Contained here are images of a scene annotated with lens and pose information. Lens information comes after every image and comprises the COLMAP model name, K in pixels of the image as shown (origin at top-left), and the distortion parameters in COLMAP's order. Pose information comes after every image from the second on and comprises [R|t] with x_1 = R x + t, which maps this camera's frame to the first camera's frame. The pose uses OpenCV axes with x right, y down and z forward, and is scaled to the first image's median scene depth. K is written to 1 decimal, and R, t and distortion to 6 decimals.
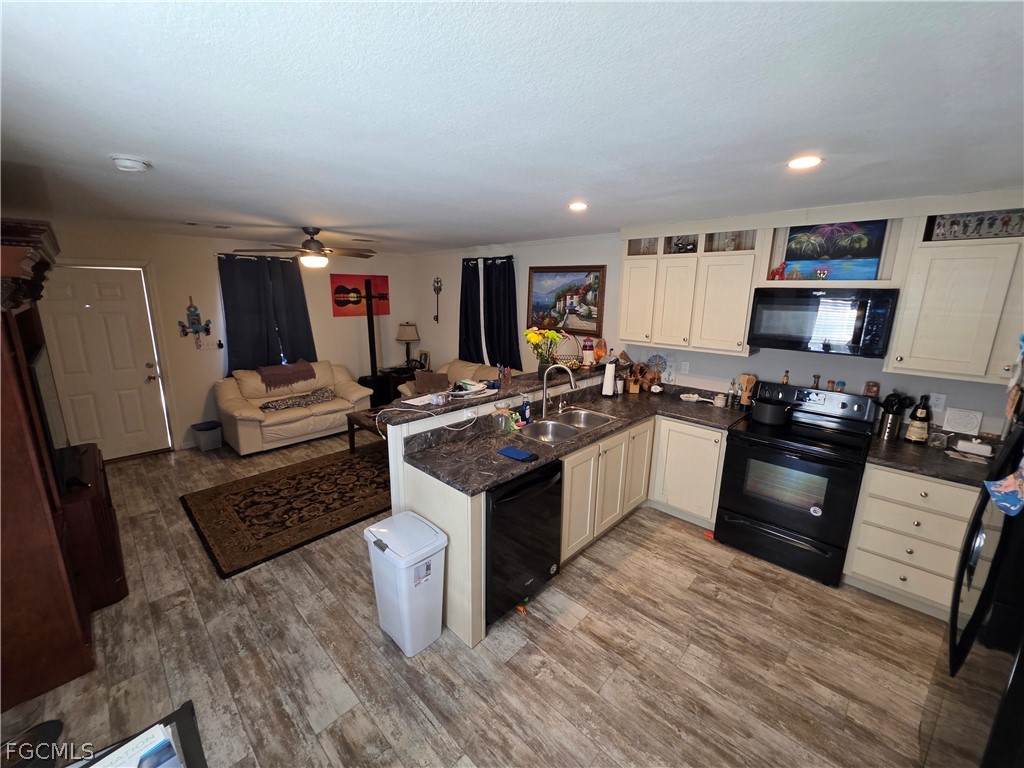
lens RADIAL K [[409.2, 0, 505.3], [0, 409.2, 378.2], [0, 0, 1]] dist [0.000784, -0.000107]
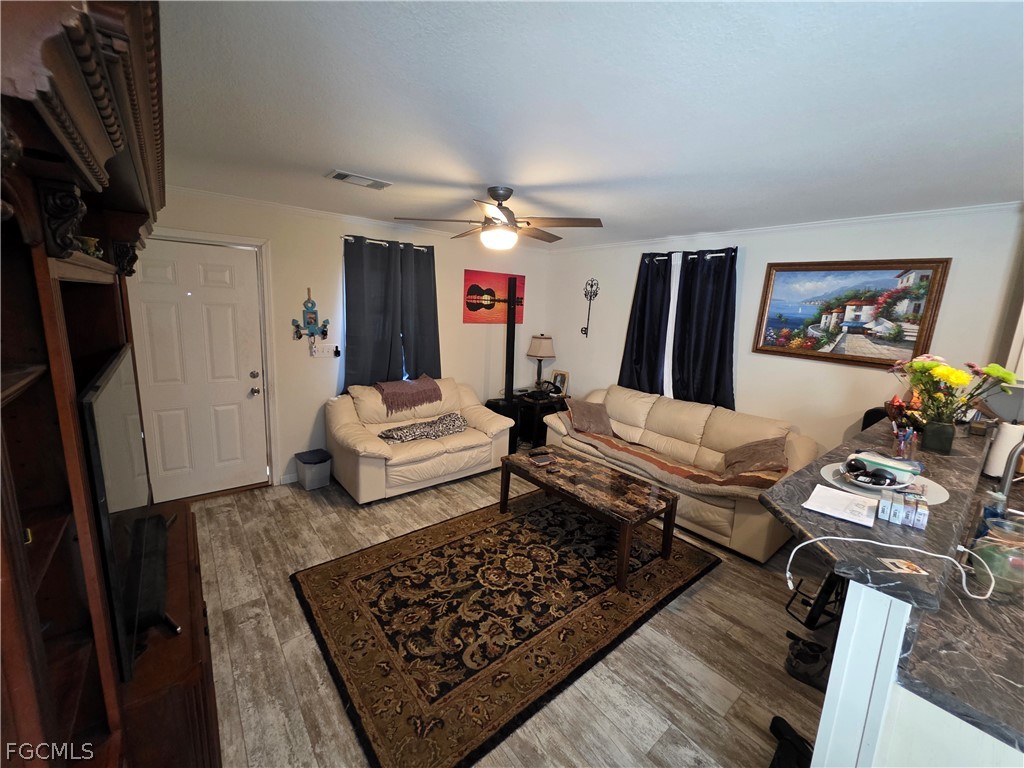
lens RADIAL K [[409.2, 0, 506.2], [0, 409.2, 378.6], [0, 0, 1]] dist [0.000784, -0.000107]
pose [[0.992131, 0.058465, -0.110715, -0.342838], [-0.062269, 0.997571, -0.031209, -0.032431], [0.108622, 0.037858, 0.993362, 0.314920]]
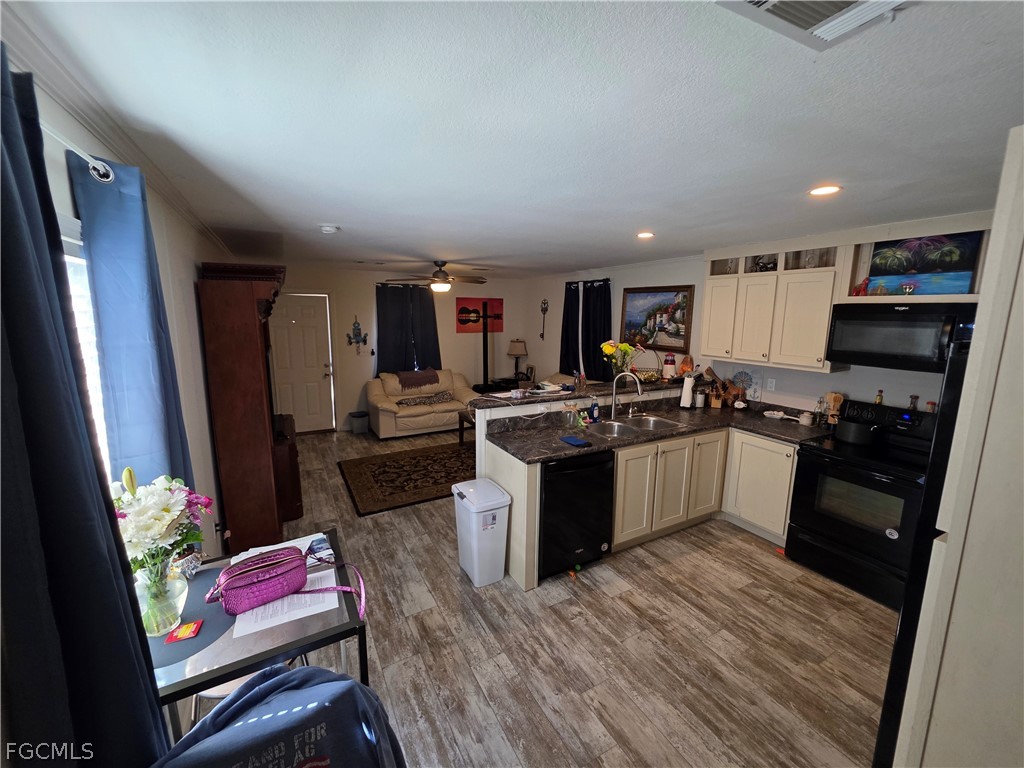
lens RADIAL K [[409.2, 0, 506.1], [0, 409.2, 378.4], [0, 0, 1]] dist [0.000784, -0.000107]
pose [[0.955186, 0.044456, -0.292650, 0.103618], [-0.060416, 0.997126, -0.045719, 0.039209], [0.289777, 0.061351, 0.955126, -0.126525]]
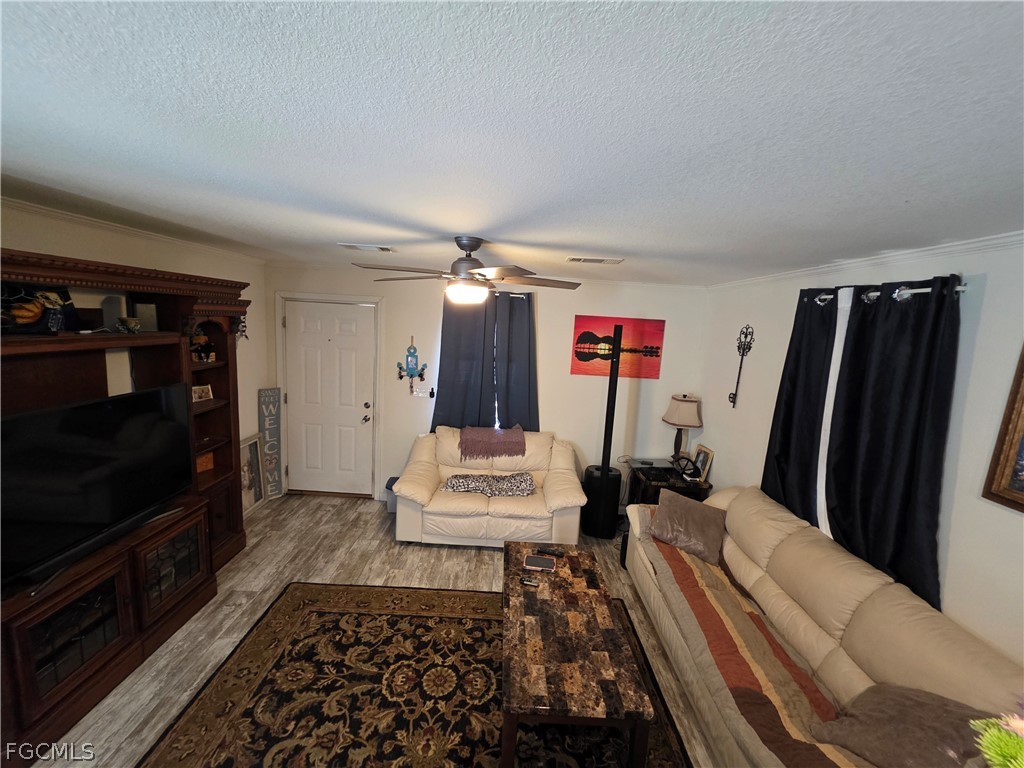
lens RADIAL K [[409.2, 0, 505.0], [0, 409.2, 377.2], [0, 0, 1]] dist [0.000784, -0.000107]
pose [[0.690439, 0.131734, -0.711294, 0.011859], [-0.200951, 0.979506, -0.013651, -0.158925], [0.694919, 0.152360, 0.702762, 0.596912]]
